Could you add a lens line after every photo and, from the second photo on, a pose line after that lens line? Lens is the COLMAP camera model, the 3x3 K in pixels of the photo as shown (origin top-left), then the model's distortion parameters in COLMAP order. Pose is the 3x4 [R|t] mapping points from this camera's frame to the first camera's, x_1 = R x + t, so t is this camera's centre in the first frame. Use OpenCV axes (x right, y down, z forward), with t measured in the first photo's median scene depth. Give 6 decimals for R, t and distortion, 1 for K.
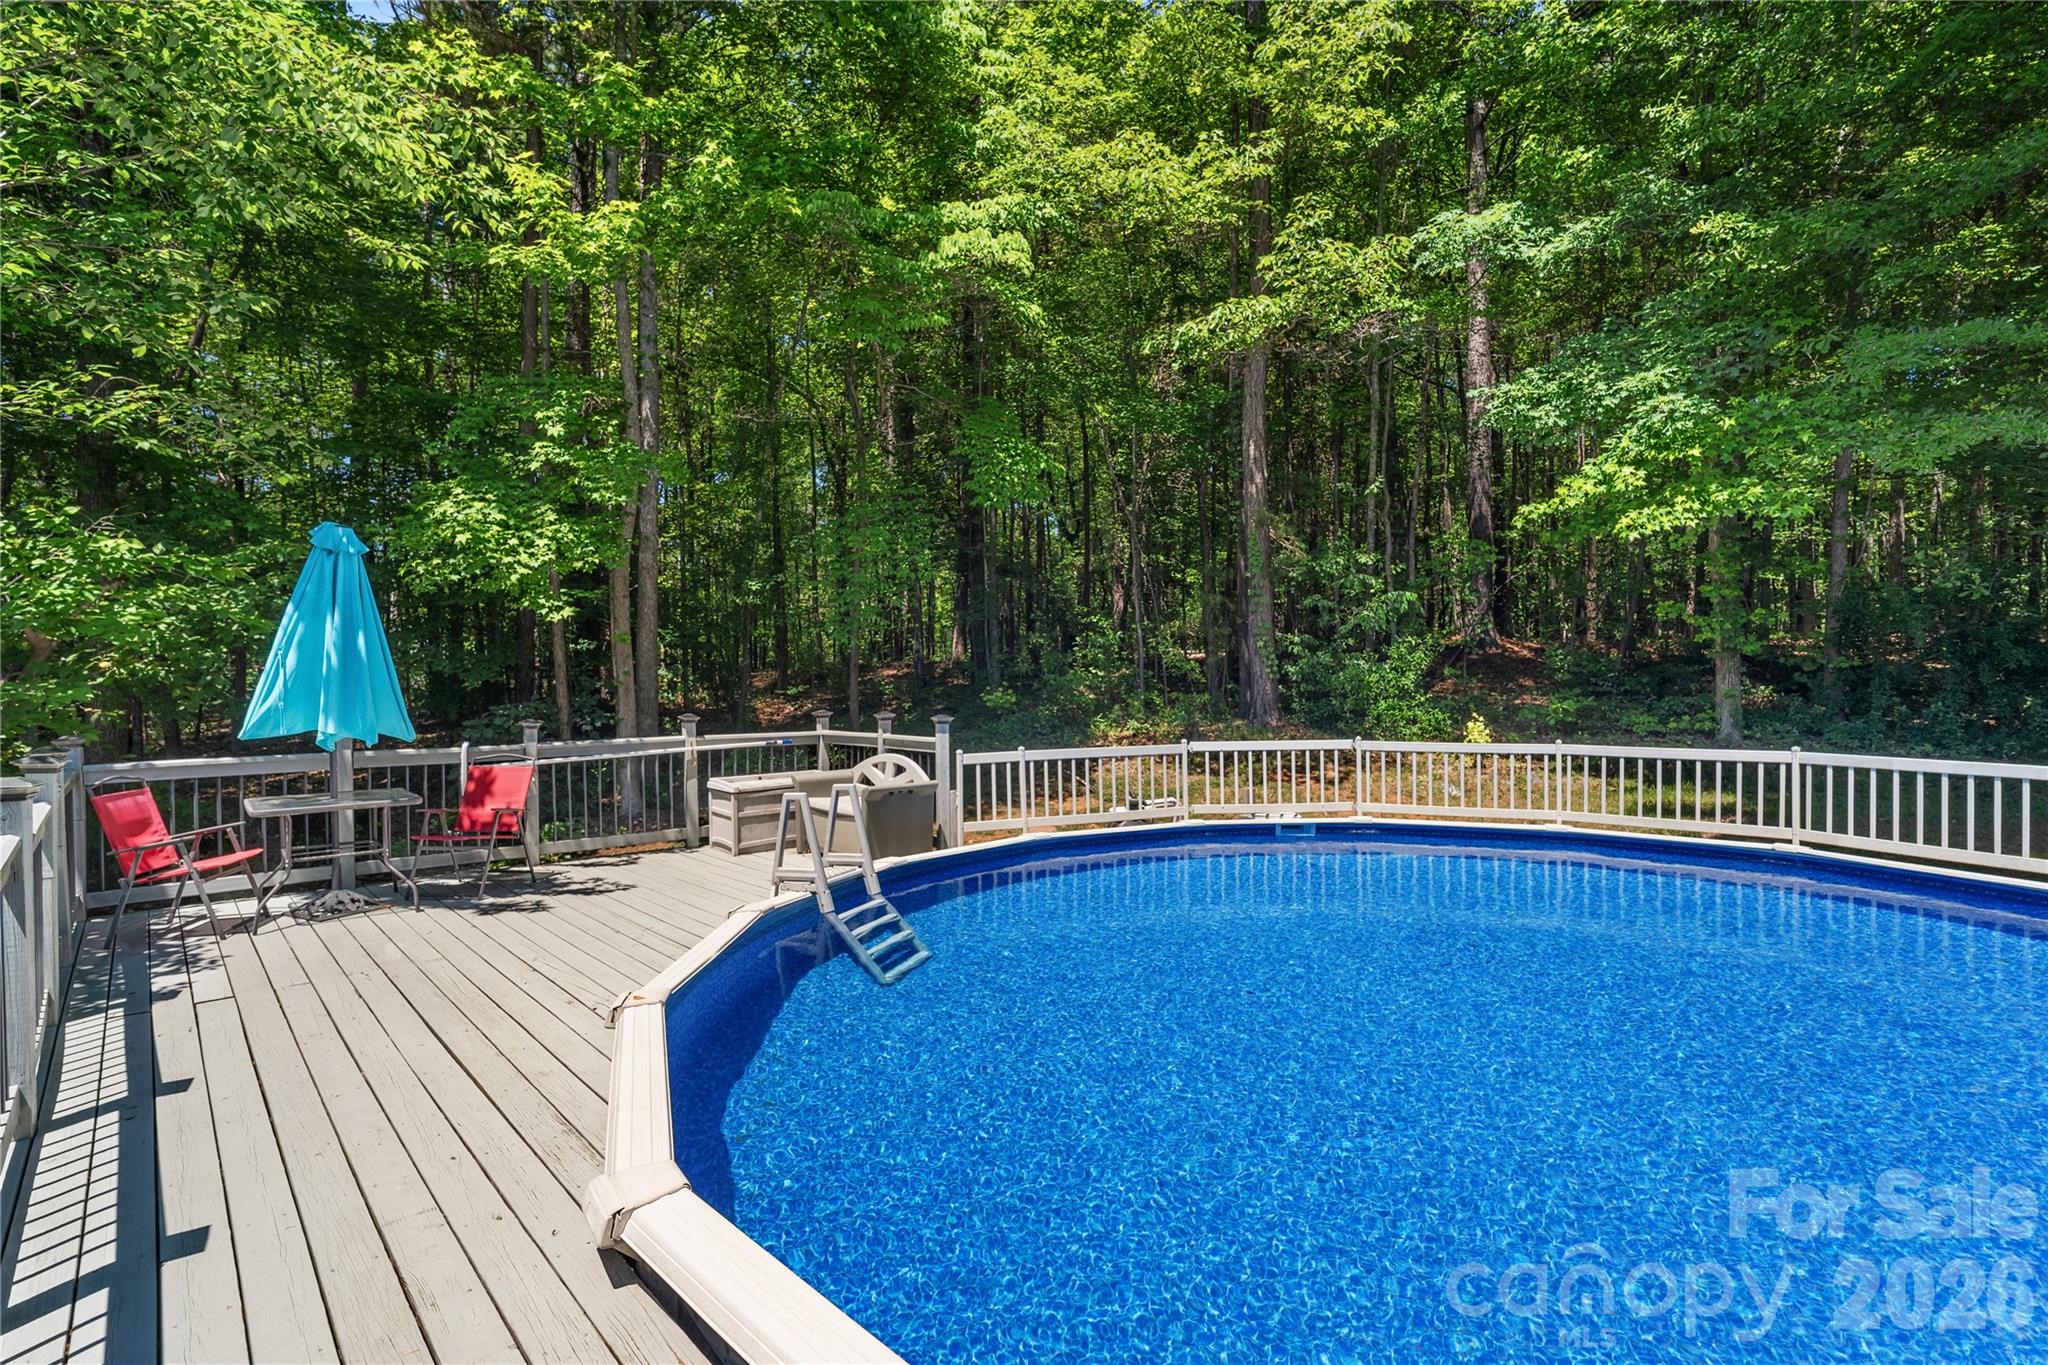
lens RADIAL K [[990.9, 0, 1013.5], [0, 990.9, 667.4], [0, 0, 1]] dist [-0.022183, 0.017489]
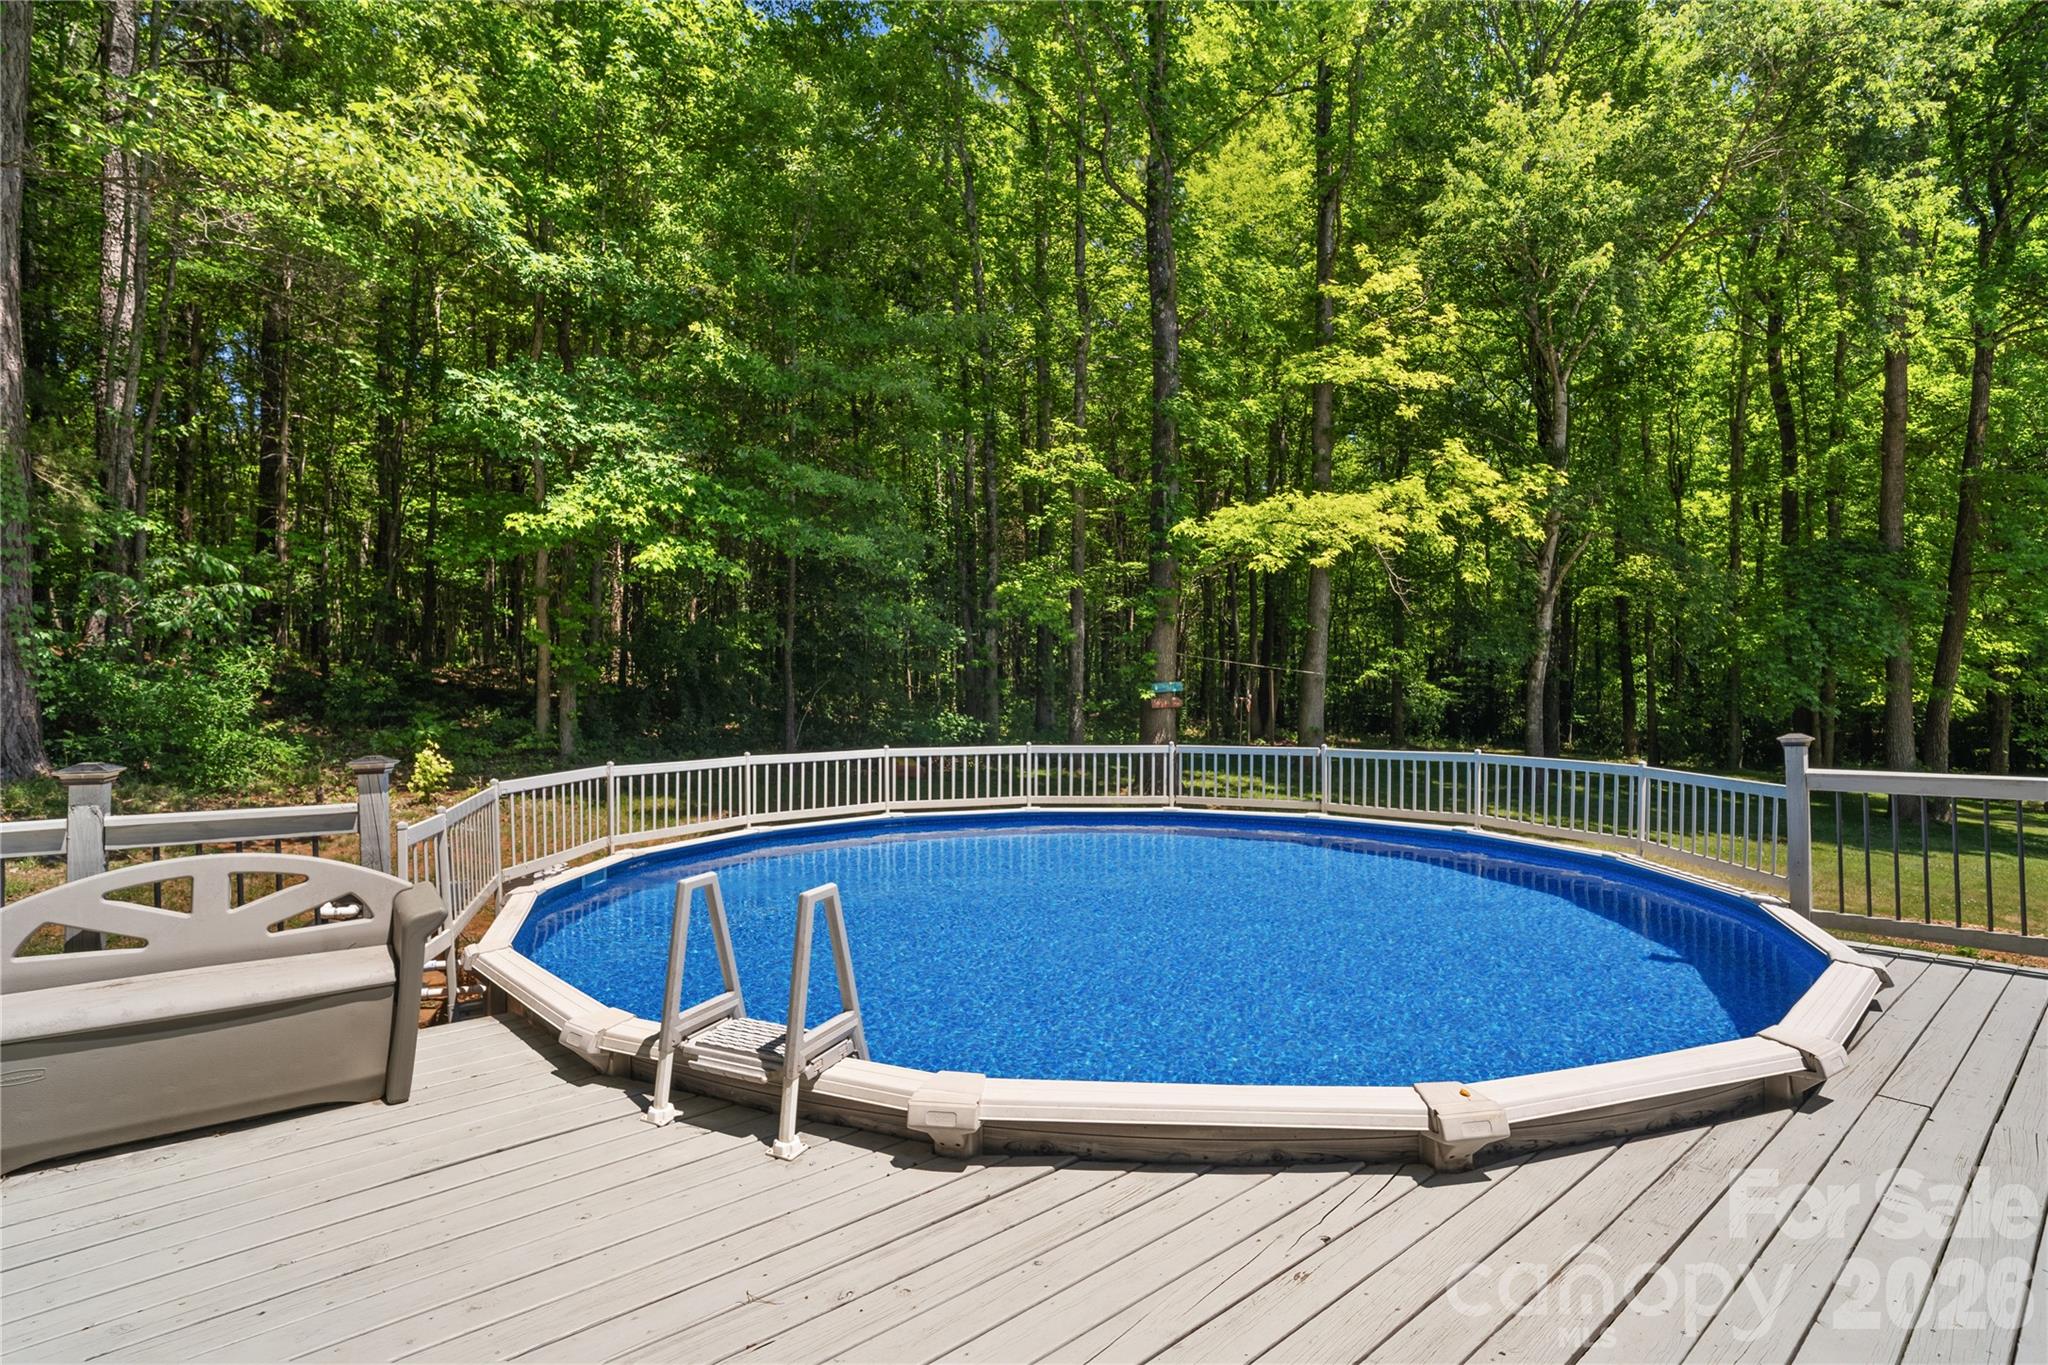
lens RADIAL K [[990.9, 0, 1013.5], [0, 990.9, 667.4], [0, 0, 1]] dist [-0.022183, 0.017489]
pose [[0.020395, 0.035901, 0.999147, -0.698294], [-0.031682, 0.998876, -0.035244, 0.009187], [-0.999290, -0.030937, 0.021510, 0.786164]]
